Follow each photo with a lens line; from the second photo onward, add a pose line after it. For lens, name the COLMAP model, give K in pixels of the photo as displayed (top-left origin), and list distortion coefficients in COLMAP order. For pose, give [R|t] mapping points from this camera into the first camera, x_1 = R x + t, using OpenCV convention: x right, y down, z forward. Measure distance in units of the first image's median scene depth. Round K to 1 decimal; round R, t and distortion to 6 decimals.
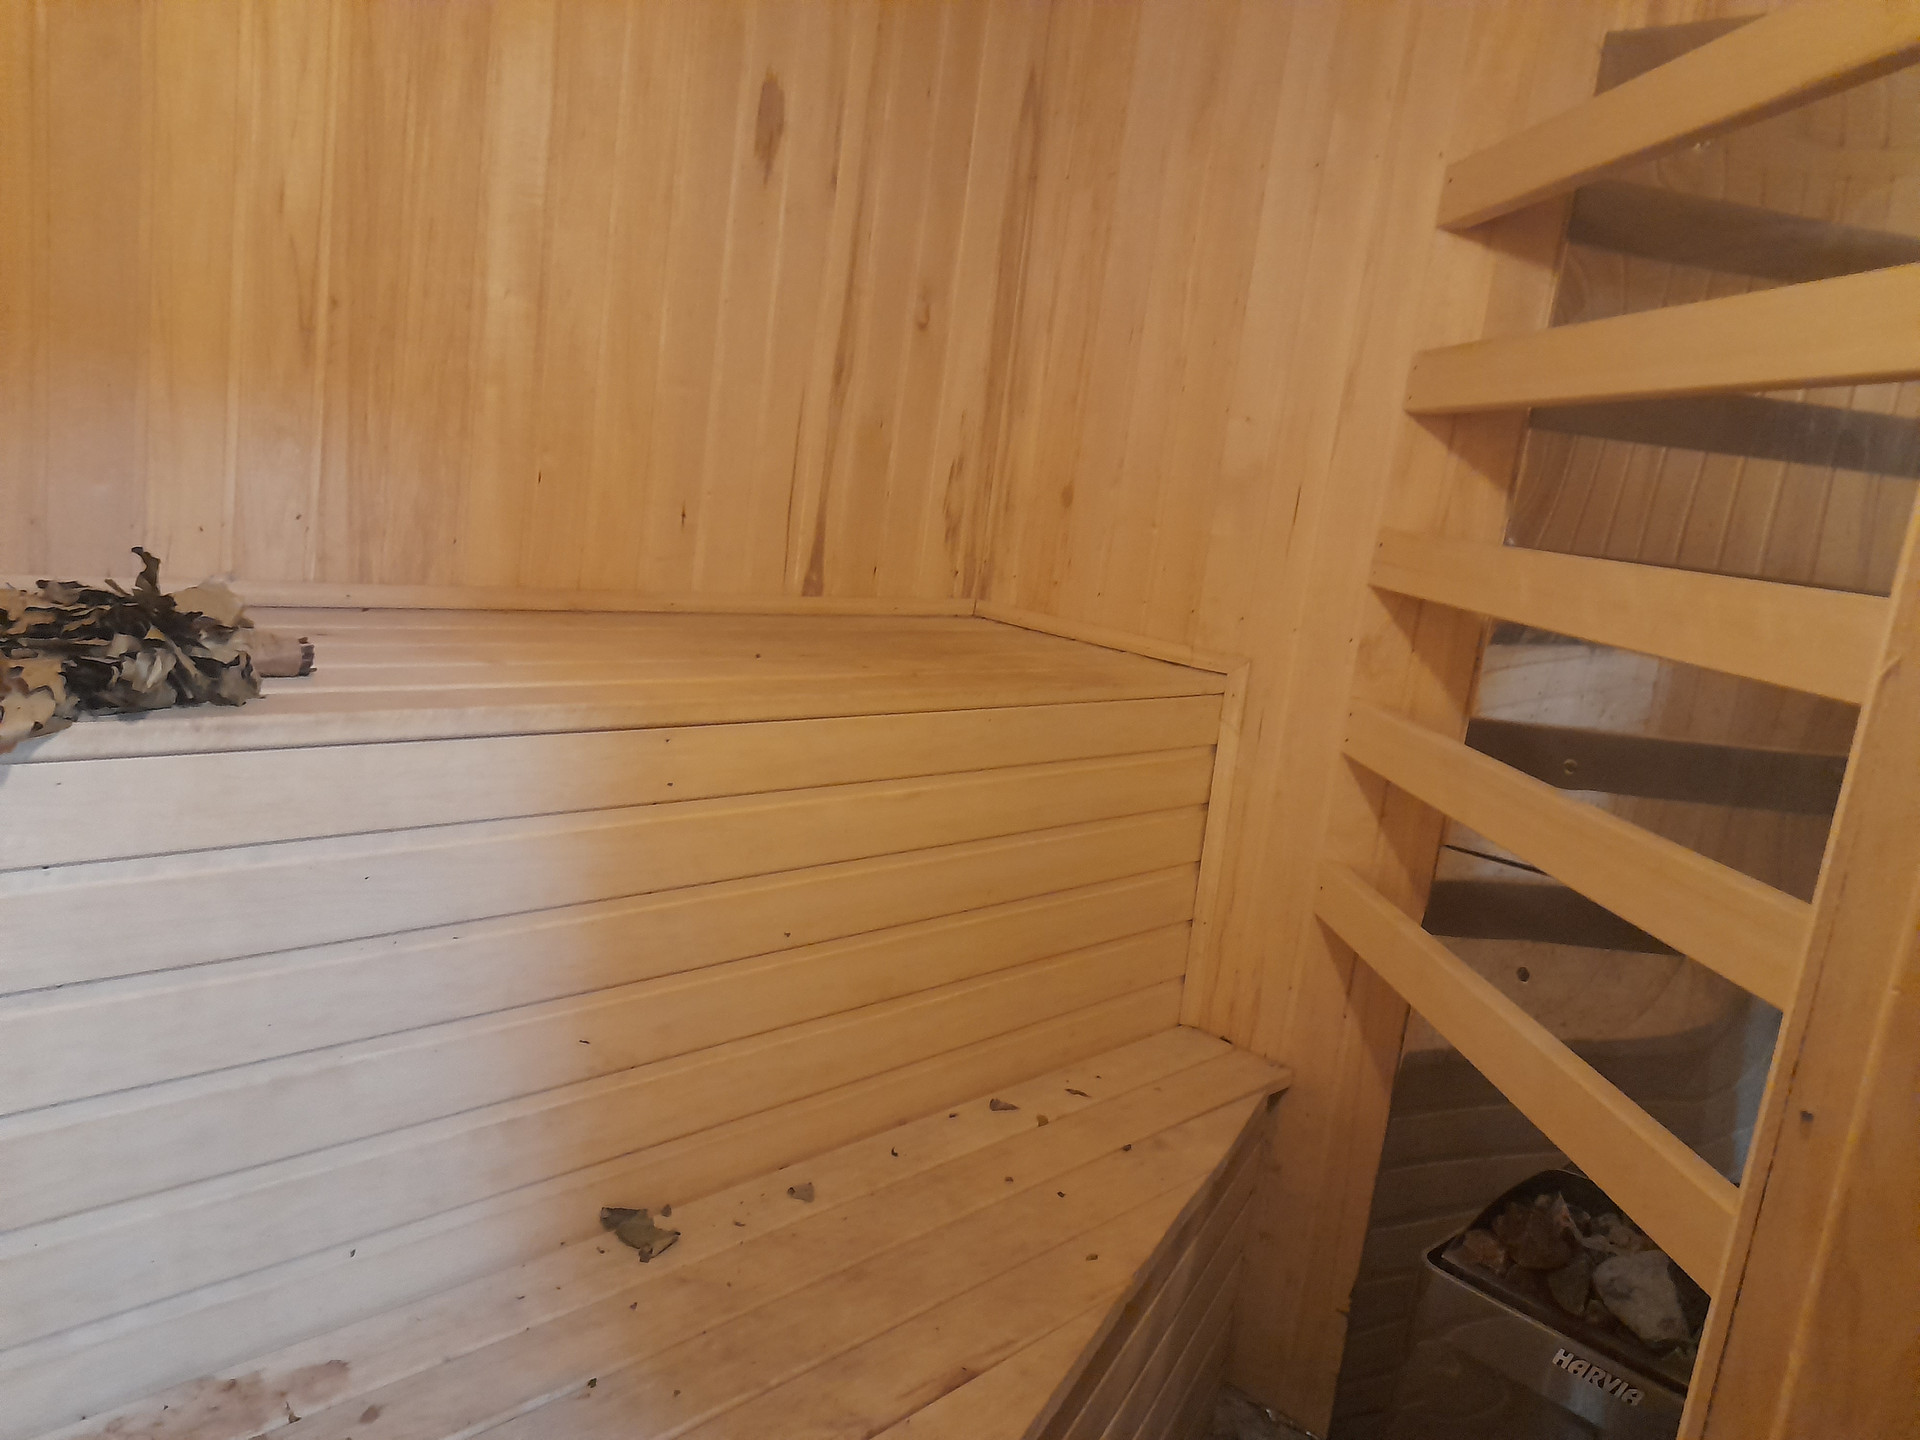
lens RADIAL K [[1396.6, 0, 941.2], [0, 1396.6, 727.3], [0, 0, 1]] dist [0.058955, -0.060141]
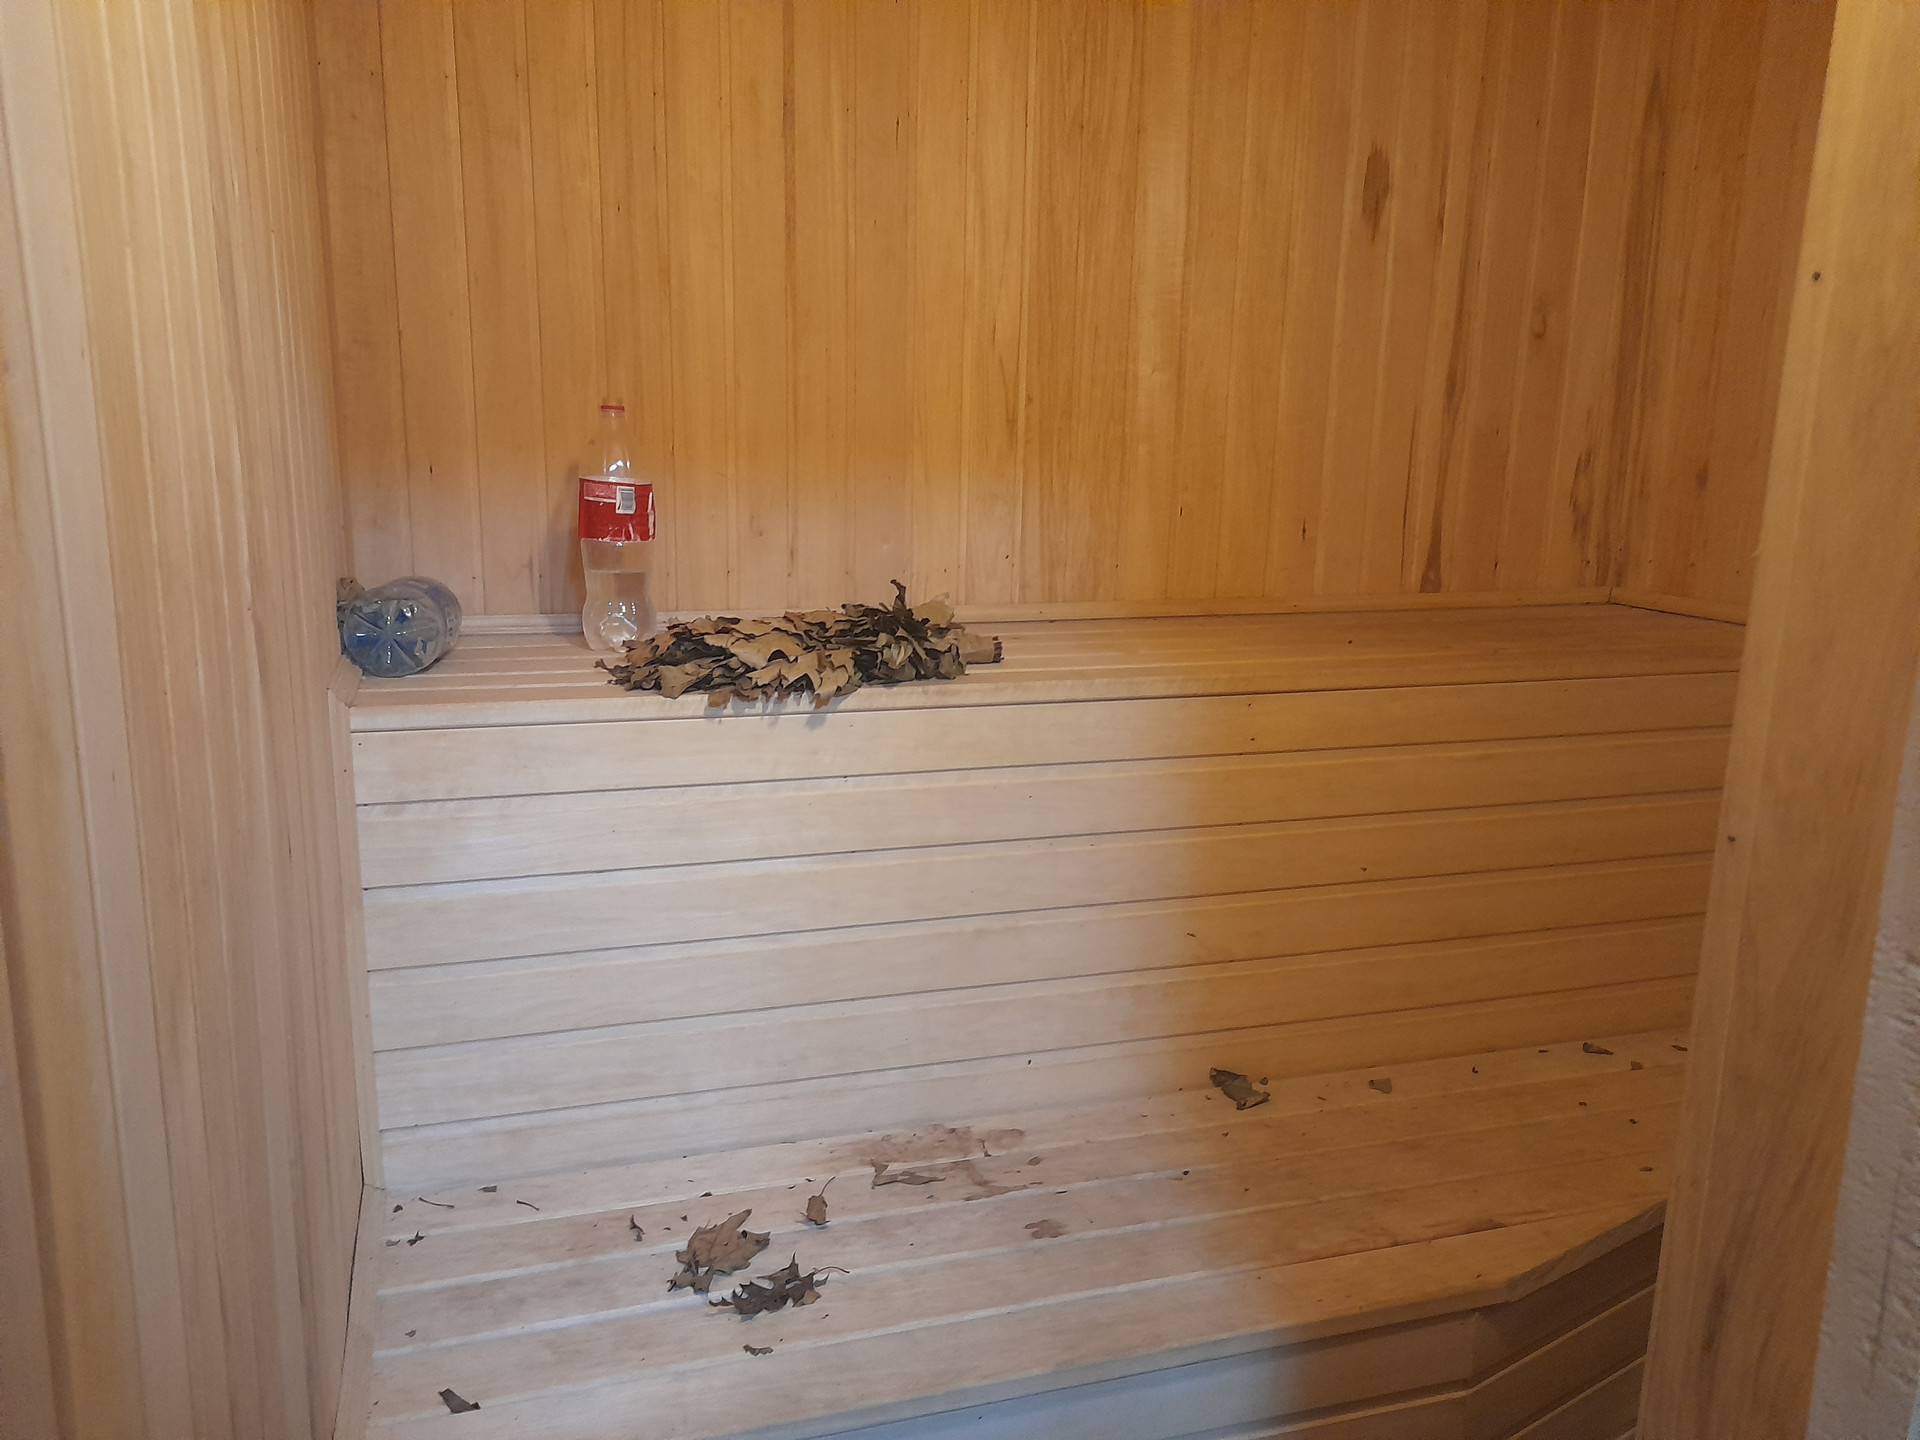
lens RADIAL K [[1396.6, 0, 941.2], [0, 1396.6, 727.3], [0, 0, 1]] dist [0.058955, -0.060141]
pose [[0.865326, -0.016226, -0.500946, 0.171515], [0.005555, 0.999725, -0.022787, 0.048667], [0.501178, 0.016935, 0.865179, -0.215406]]
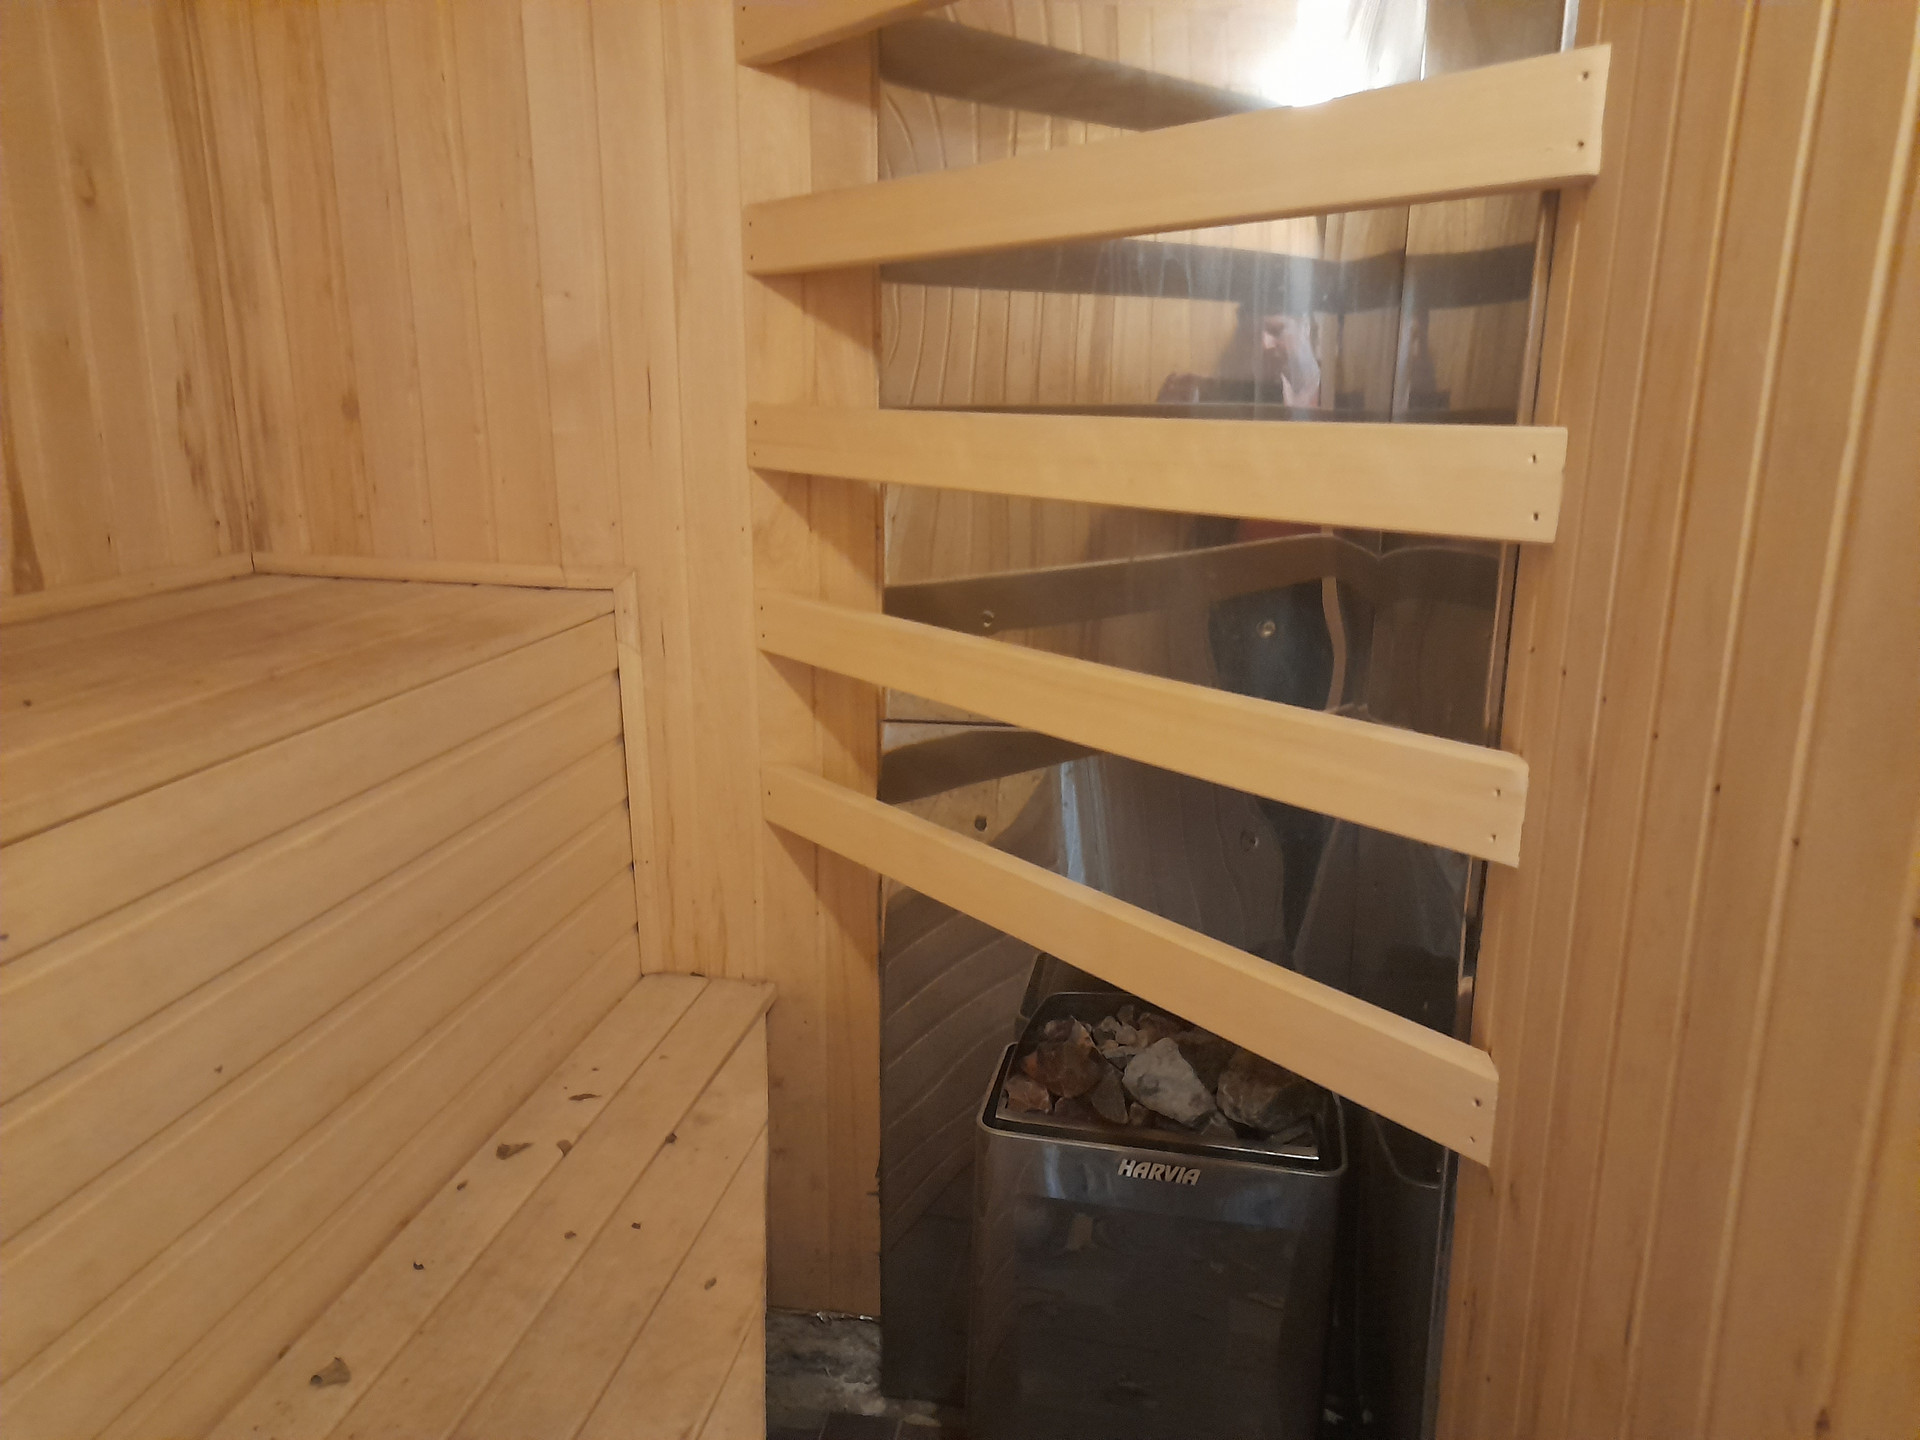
lens RADIAL K [[1396.6, 0, 941.2], [0, 1396.6, 727.3], [0, 0, 1]] dist [0.058955, -0.060141]
pose [[0.826225, -0.247979, 0.505824, -0.119654], [0.196559, 0.968373, 0.153680, -0.061037], [-0.527936, -0.027550, 0.848837, 0.166565]]
